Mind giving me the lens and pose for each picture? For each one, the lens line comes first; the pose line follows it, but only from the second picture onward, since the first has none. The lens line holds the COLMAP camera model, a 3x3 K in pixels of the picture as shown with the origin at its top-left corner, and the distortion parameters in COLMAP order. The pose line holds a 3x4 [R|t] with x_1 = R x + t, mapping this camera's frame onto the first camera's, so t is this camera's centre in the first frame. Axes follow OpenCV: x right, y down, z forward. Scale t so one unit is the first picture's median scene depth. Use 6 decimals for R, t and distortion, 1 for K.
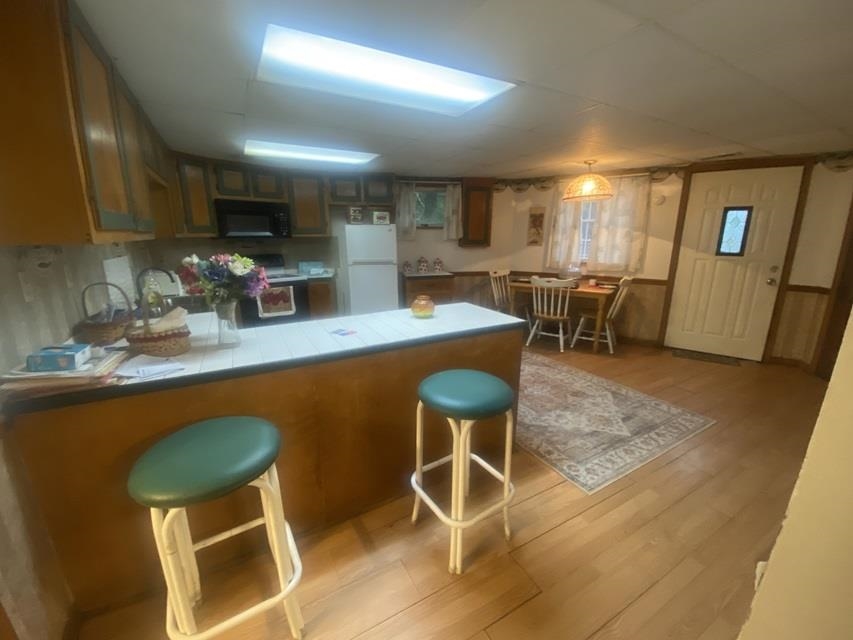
lens RADIAL K [[347.4, 0, 425.3], [0, 347.4, 316.8], [0, 0, 1]] dist [0.013538, -0.020795]
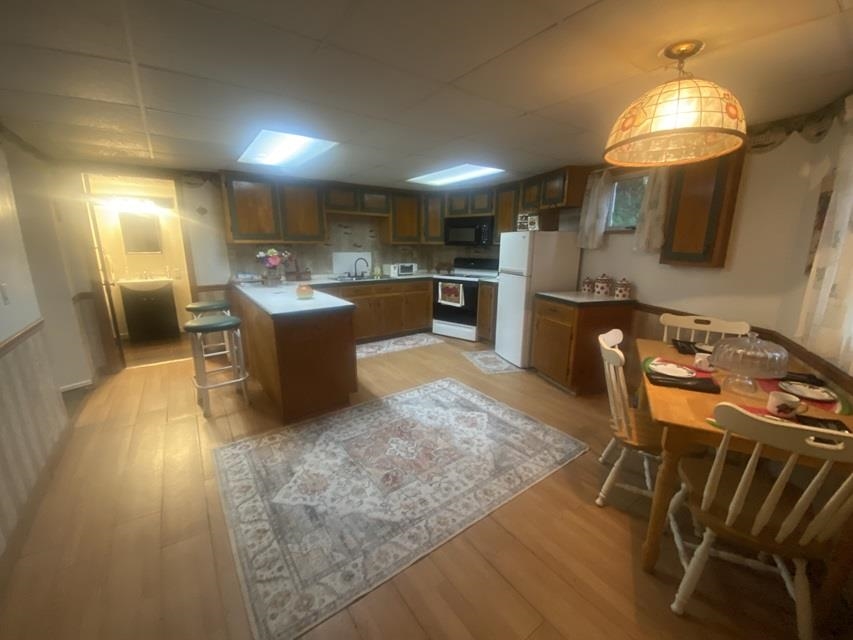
lens RADIAL K [[347.4, 0, 425.3], [0, 347.4, 316.8], [0, 0, 1]] dist [0.013538, -0.020795]
pose [[0.106017, 0.211773, -0.971551, 1.022667], [-0.230411, 0.955697, 0.183175, -0.217186], [0.967301, 0.204437, 0.150116, 0.892559]]
